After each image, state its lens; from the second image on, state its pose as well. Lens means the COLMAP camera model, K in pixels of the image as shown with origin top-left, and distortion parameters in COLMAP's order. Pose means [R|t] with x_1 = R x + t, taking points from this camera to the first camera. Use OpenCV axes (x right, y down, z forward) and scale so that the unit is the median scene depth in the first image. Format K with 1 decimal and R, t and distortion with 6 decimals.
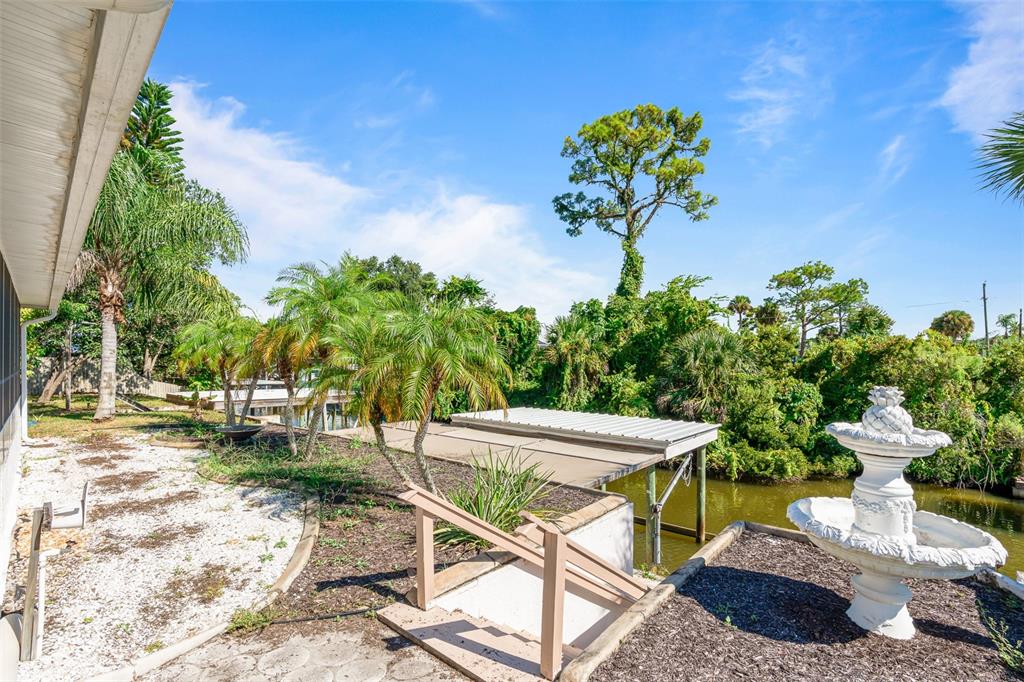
lens RADIAL K [[489.0, 0, 512.0], [0, 489.0, 341.0], [0, 0, 1]] dist [0.001715, 0.000348]
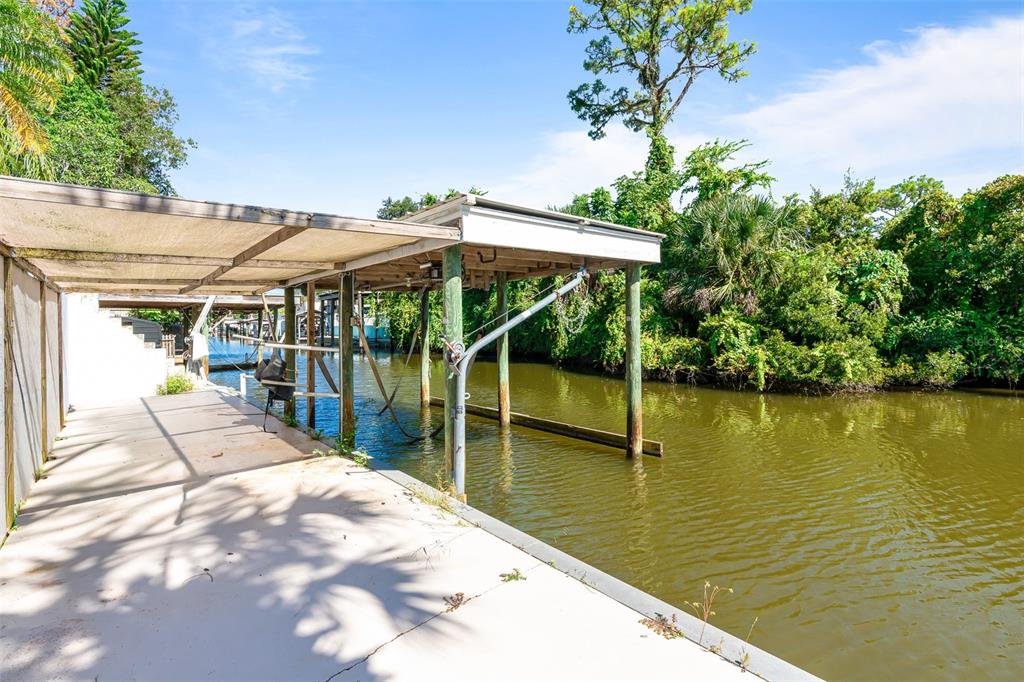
lens RADIAL K [[485.2, 0, 514.3], [0, 485.2, 303.1], [0, 0, 1]] dist [0.001626, -0.000284]
pose [[0.988240, -0.028252, -0.150279, 0.125257], [0.027903, 0.999601, -0.004426, 0.088799], [0.150344, 0.000180, 0.988634, 0.166768]]
